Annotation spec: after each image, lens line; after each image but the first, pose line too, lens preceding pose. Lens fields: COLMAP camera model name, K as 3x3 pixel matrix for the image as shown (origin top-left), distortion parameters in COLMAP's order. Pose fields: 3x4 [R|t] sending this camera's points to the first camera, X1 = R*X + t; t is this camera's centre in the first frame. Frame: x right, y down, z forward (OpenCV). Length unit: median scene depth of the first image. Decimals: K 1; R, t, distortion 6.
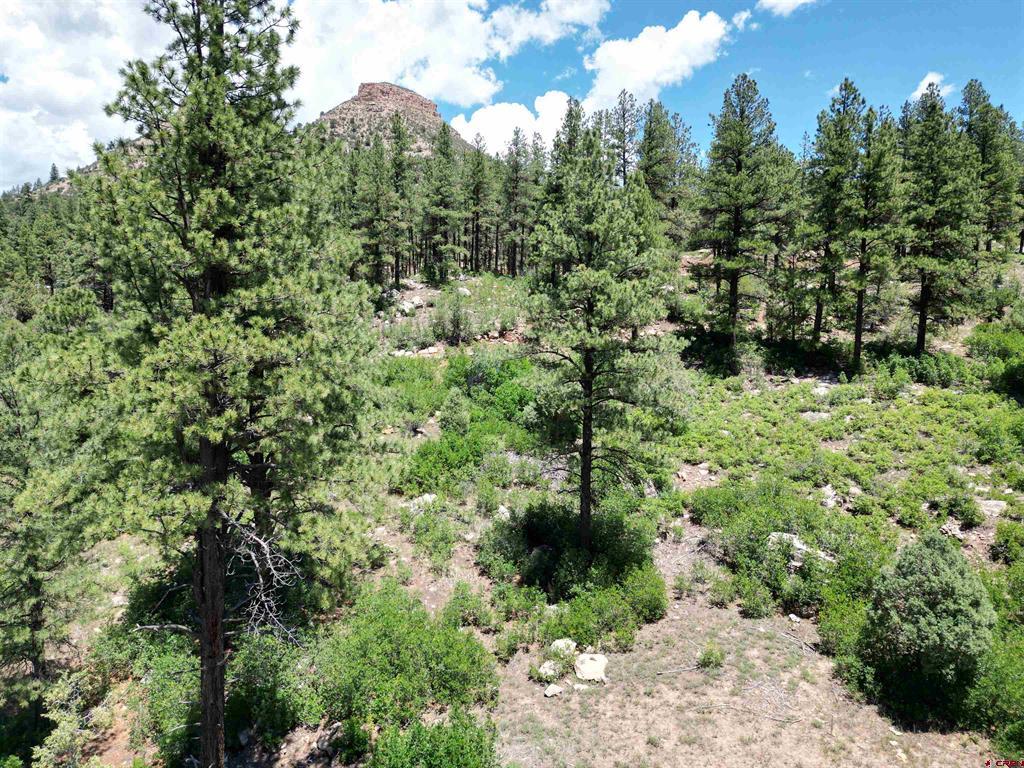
lens RADIAL K [[713.8, 0, 510.4], [0, 713.8, 382.9], [0, 0, 1]] dist [0.080449, -0.081899]
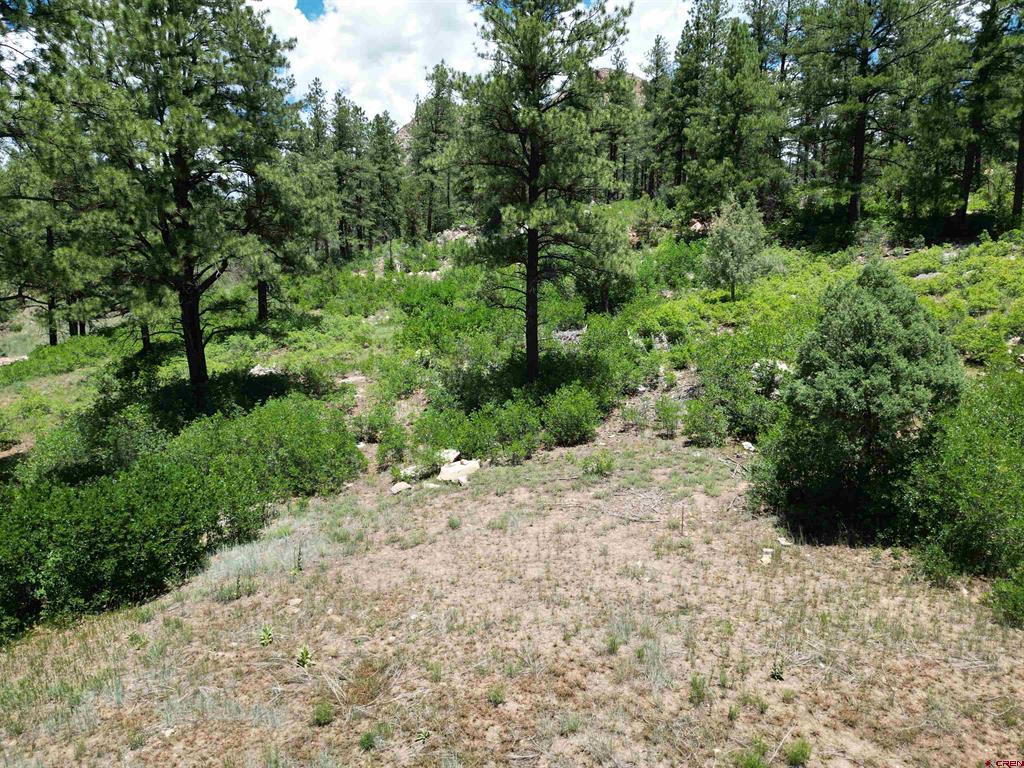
lens RADIAL K [[713.8, 0, 510.4], [0, 713.8, 382.9], [0, 0, 1]] dist [0.080449, -0.081899]
pose [[0.957514, 0.021748, -0.287564, 0.303629], [-0.016298, 0.999640, 0.021333, 0.203358], [0.287925, -0.015740, 0.957524, 0.173198]]
